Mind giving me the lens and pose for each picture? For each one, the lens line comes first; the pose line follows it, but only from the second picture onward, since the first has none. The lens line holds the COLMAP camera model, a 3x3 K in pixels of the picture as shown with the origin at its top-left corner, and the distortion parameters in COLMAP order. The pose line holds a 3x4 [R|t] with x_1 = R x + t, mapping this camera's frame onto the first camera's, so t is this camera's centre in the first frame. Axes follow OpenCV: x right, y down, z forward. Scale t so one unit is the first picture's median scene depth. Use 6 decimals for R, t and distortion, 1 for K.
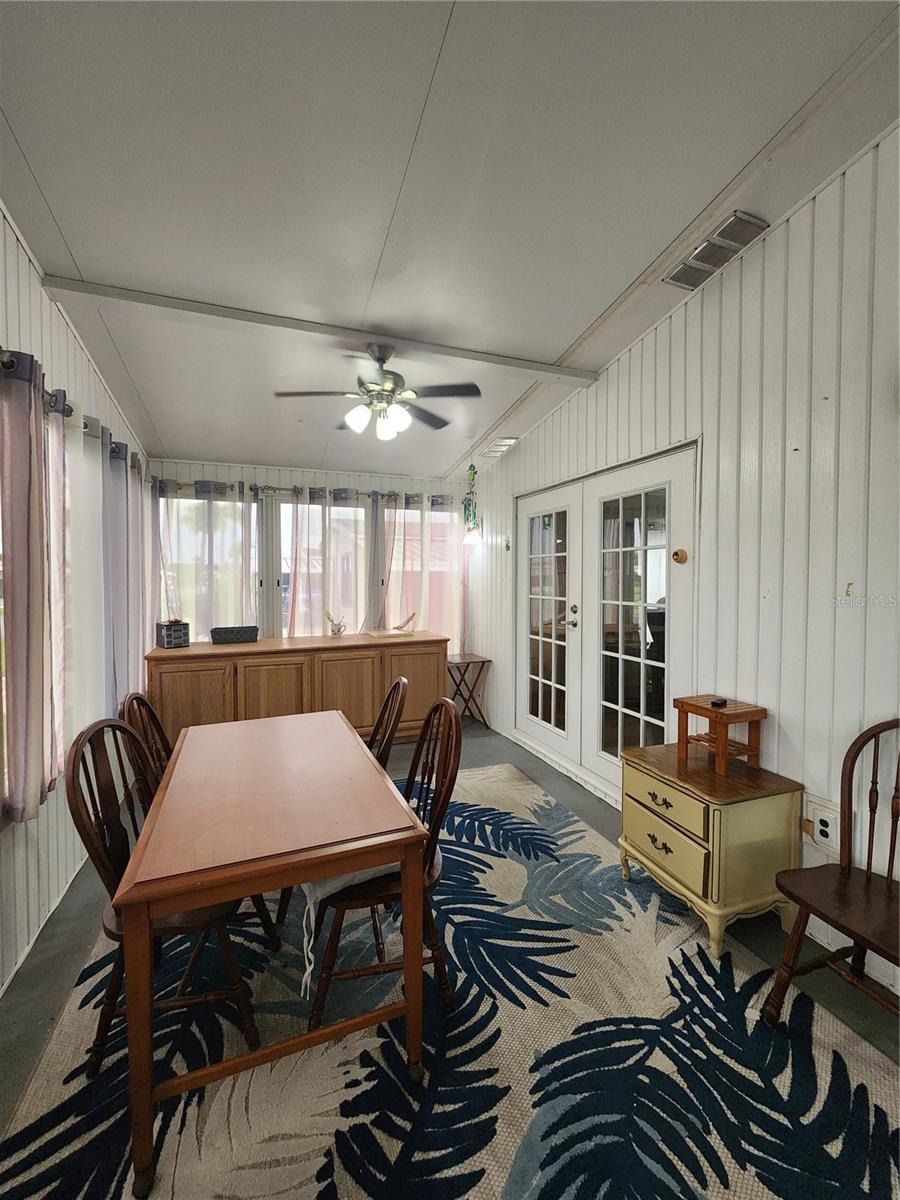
lens RADIAL K [[492.4, 0, 440.4], [0, 492.4, 591.5], [0, 0, 1]] dist [0.007262, -0.001451]
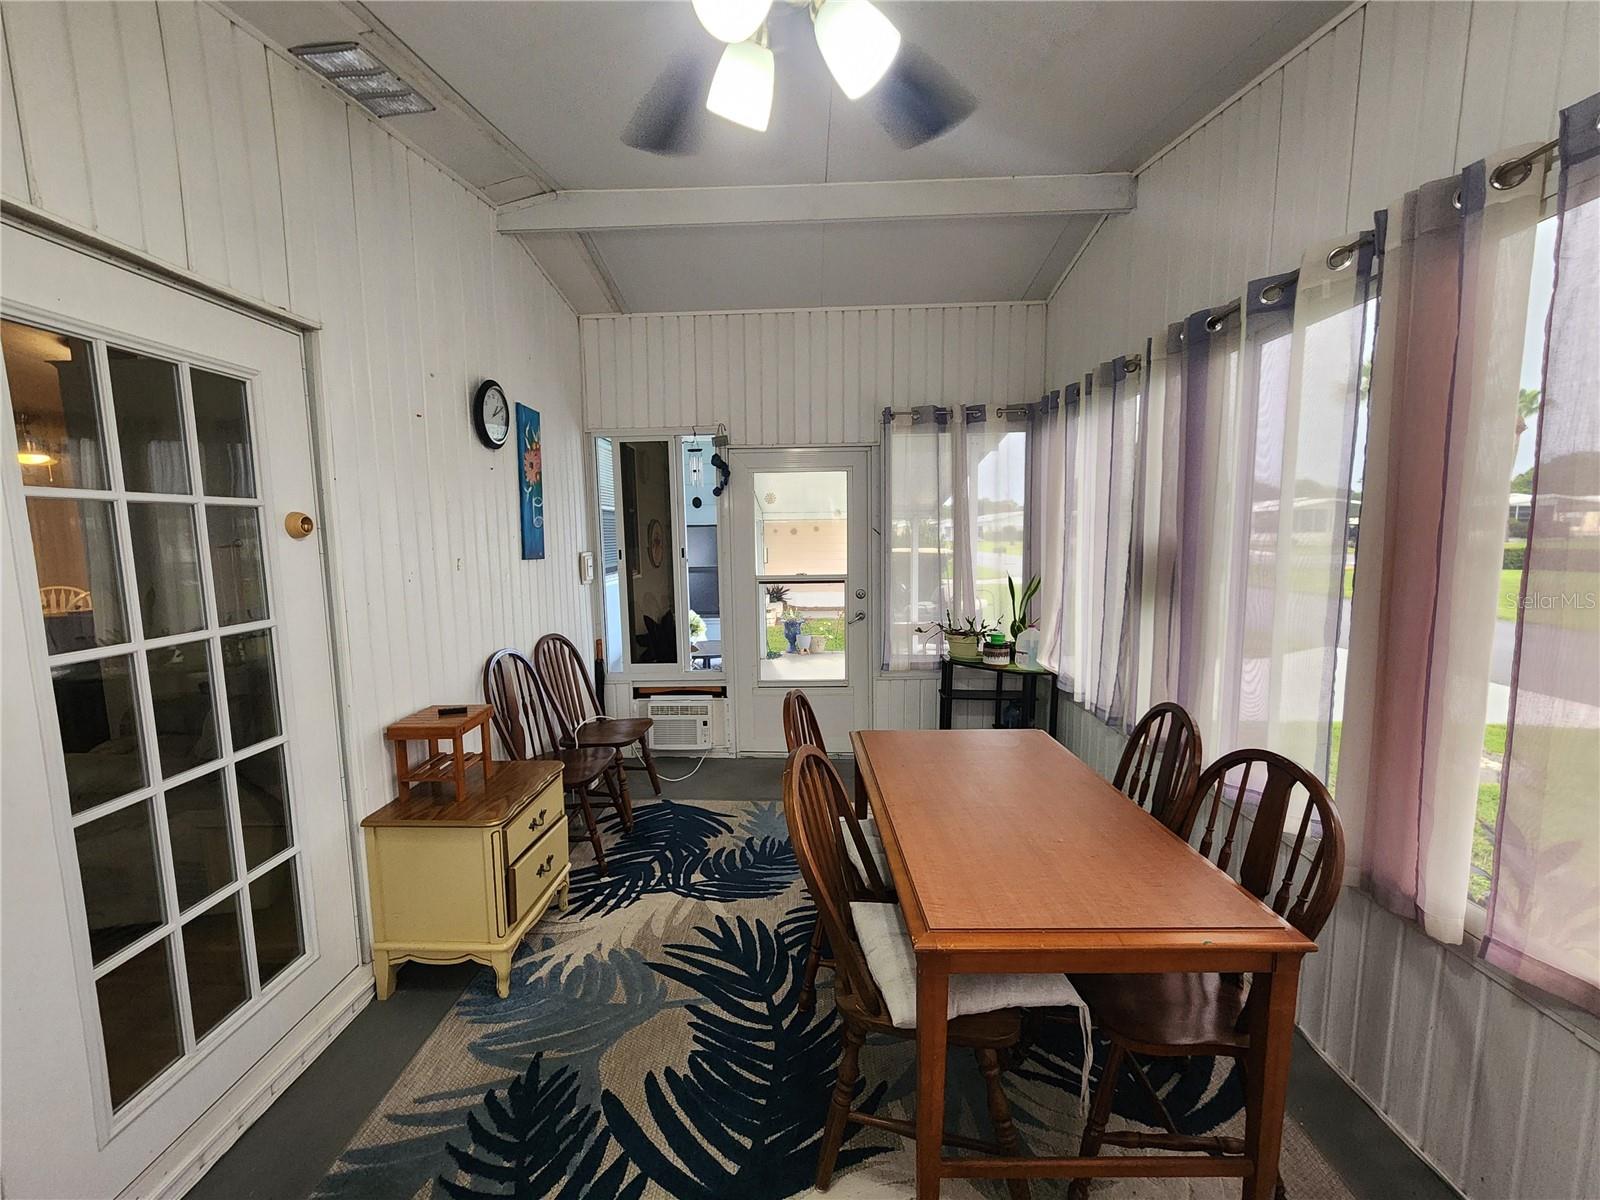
lens RADIAL K [[656.5, 0, 797.2], [0, 656.5, 606.8], [0, 0, 1]] dist [0.007262, -0.001451]
pose [[-0.931458, -0.029618, 0.362643, -0.364891], [0.025317, 0.988990, 0.145801, -0.091502], [-0.362968, 0.144989, -0.920452, 1.814861]]
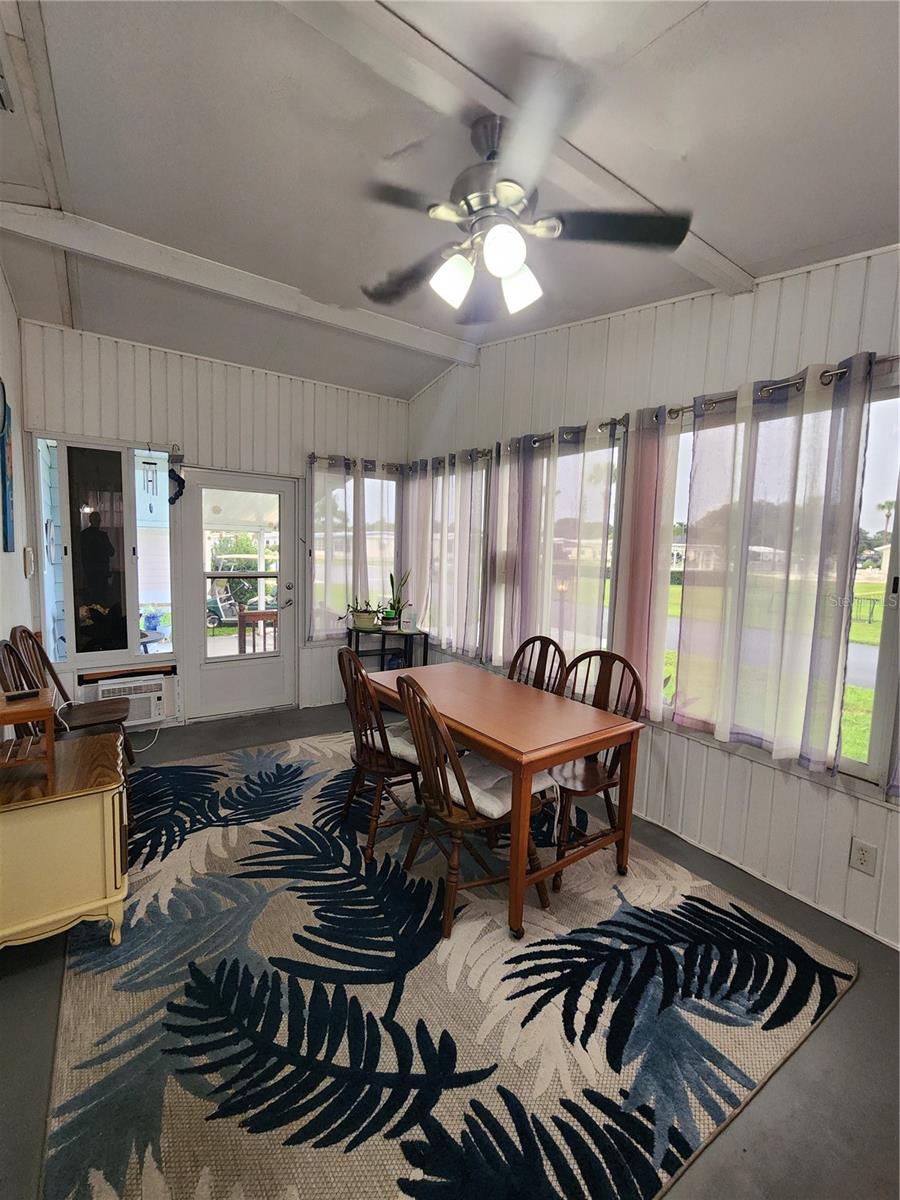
lens RADIAL K [[492.4, 0, 442.6], [0, 492.4, 591.4], [0, 0, 1]] dist [0.007262, -0.001451]
pose [[-0.968058, -0.007602, -0.250612, 0.091453], [-0.038842, 0.992020, 0.119945, -0.079513], [0.247700, 0.125848, -0.960628, 2.007477]]
